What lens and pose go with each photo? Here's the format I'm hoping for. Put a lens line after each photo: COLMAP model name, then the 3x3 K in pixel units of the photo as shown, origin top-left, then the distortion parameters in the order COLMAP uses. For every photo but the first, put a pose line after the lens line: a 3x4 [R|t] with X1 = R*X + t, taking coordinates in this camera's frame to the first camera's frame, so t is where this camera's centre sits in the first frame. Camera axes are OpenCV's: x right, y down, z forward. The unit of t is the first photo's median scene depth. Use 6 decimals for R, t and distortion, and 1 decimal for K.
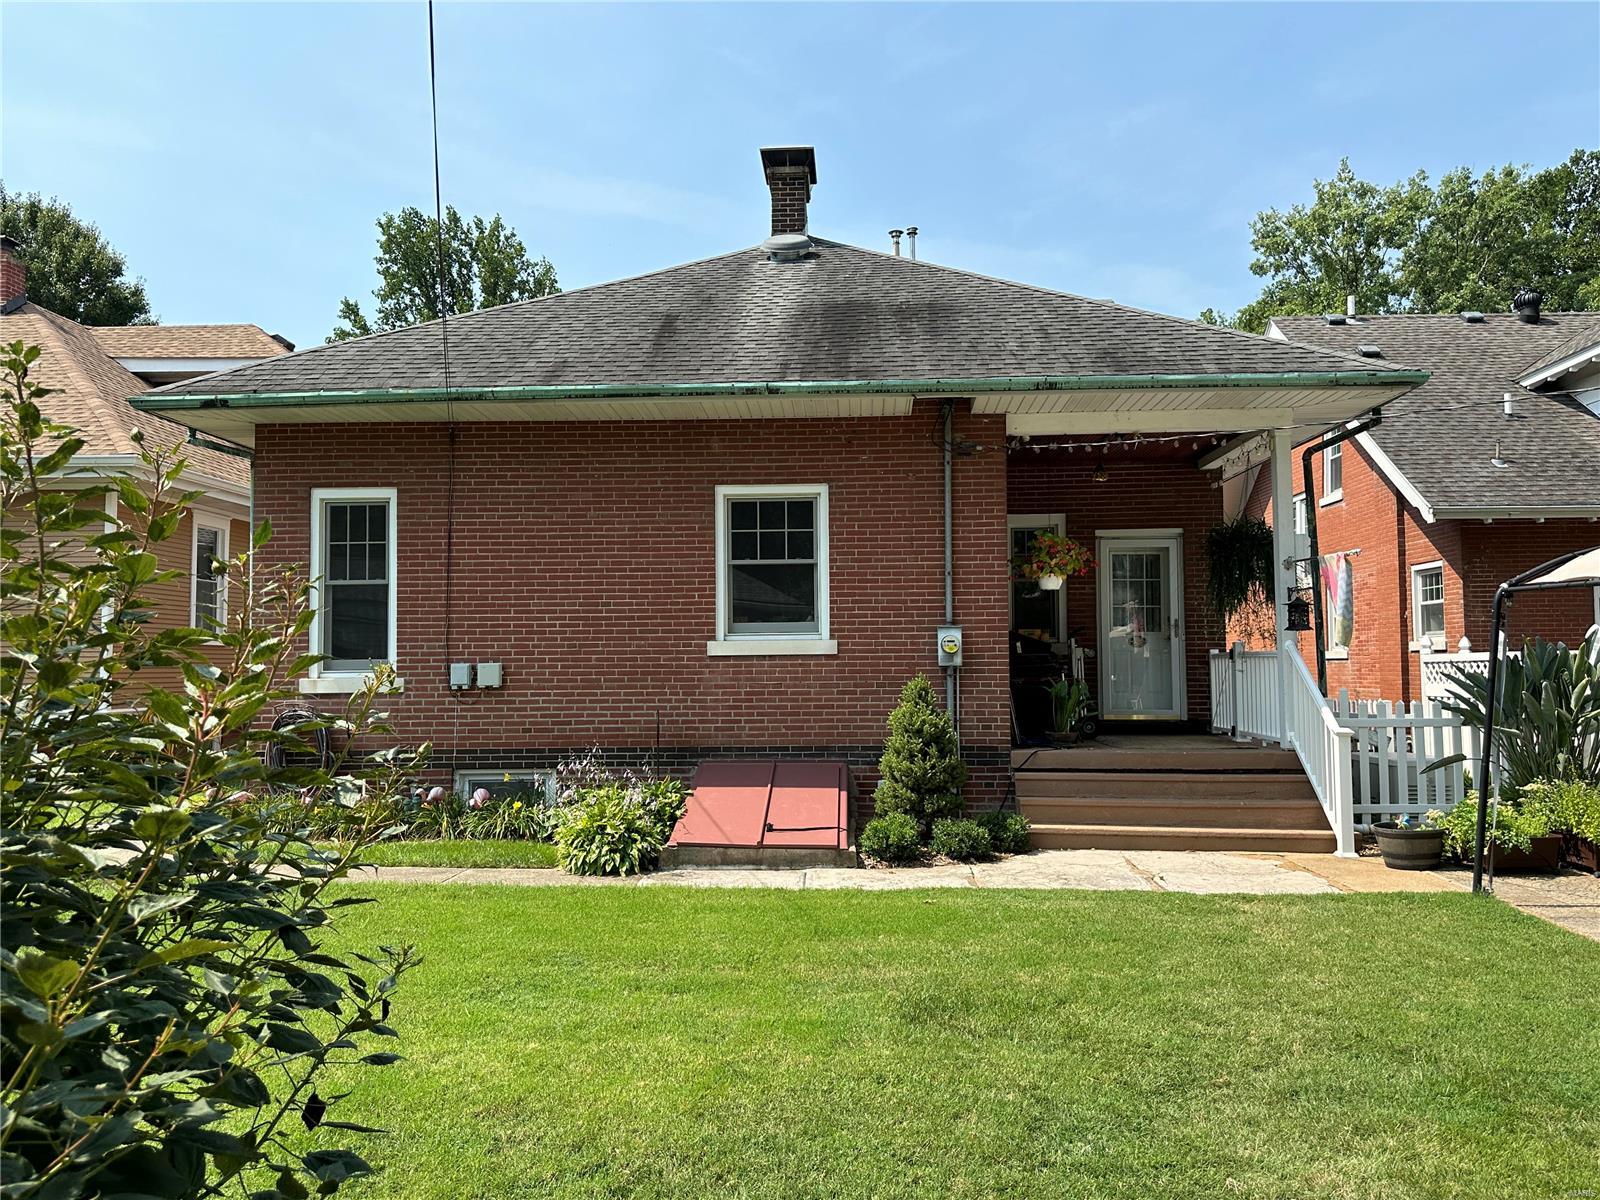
lens RADIAL K [[1141.9, 0, 800.0], [0, 1141.9, 600.0], [0, 0, 1]] dist [0.151912, -0.170270]
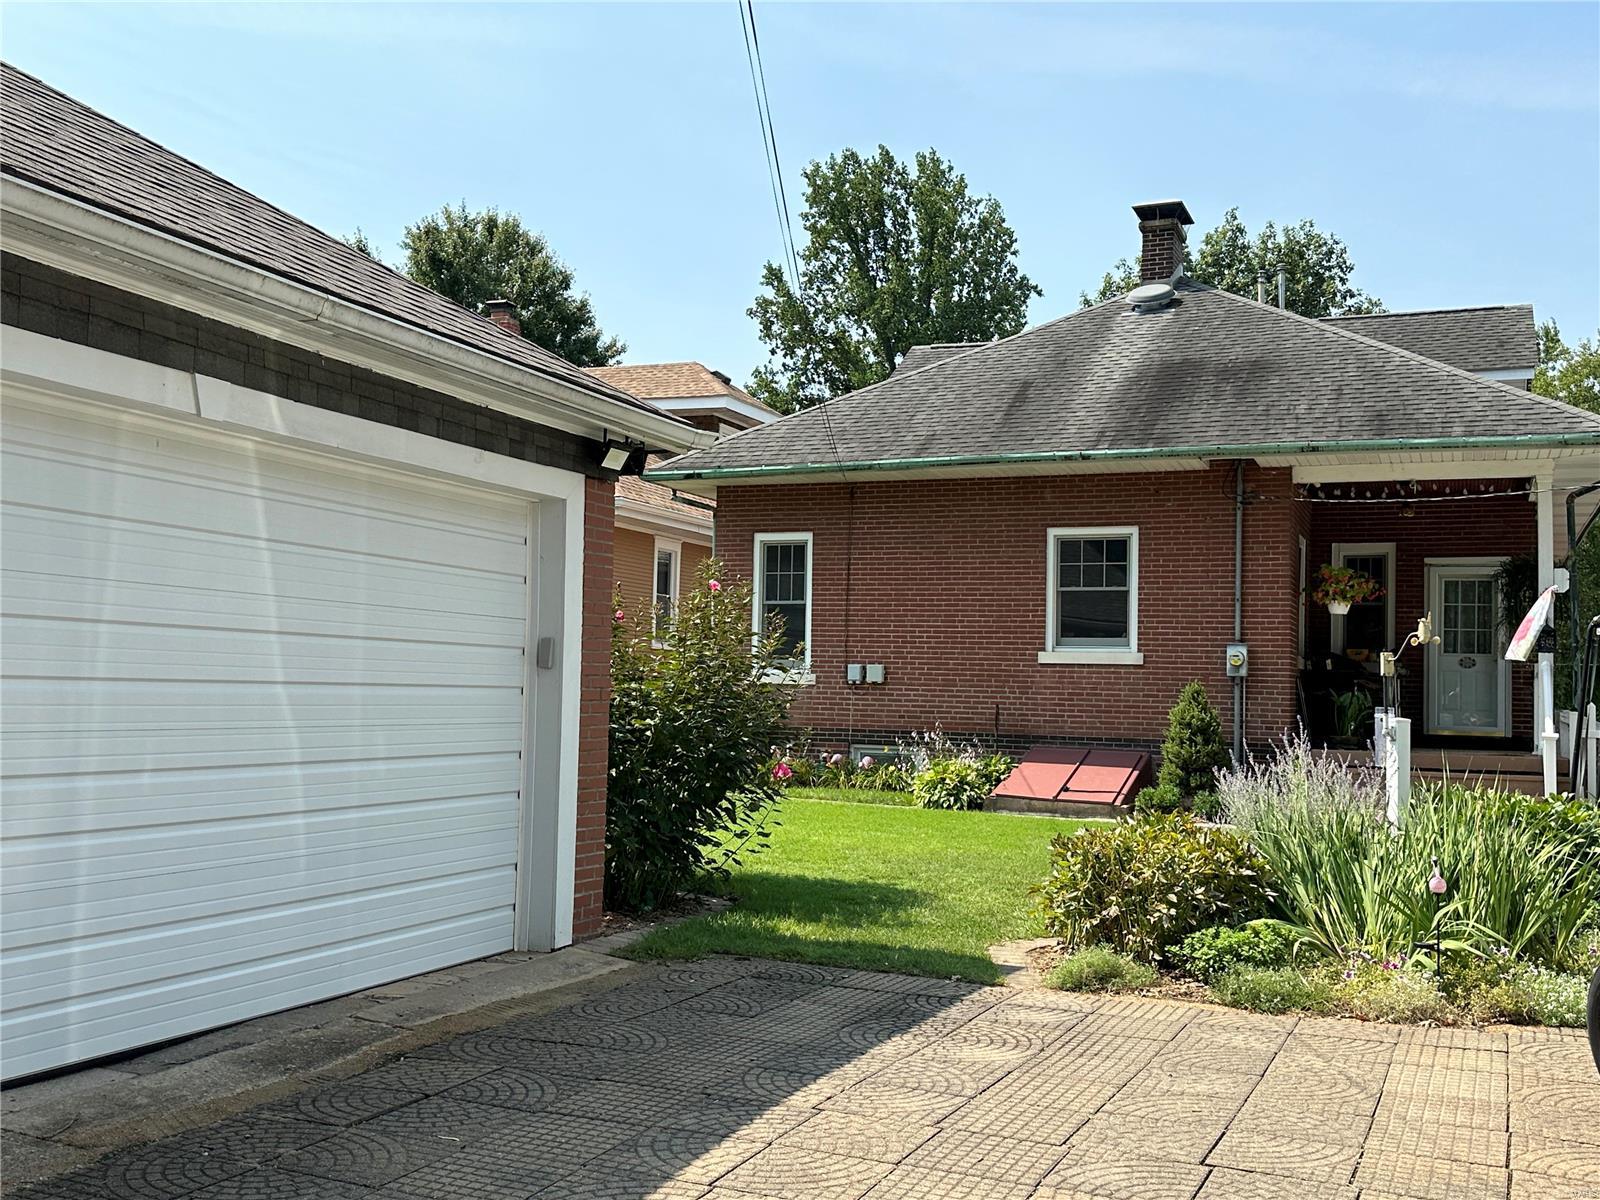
lens RADIAL K [[1620.1, 0, 800.0], [0, 1620.1, 600.0], [0, 0, 1]] dist [0.001892, -0.001084]
pose [[0.940622, 0.009766, -0.339314, 0.275256], [-0.011760, 0.999924, -0.003822, -0.011131], [0.339251, 0.007585, 0.940665, -0.765500]]
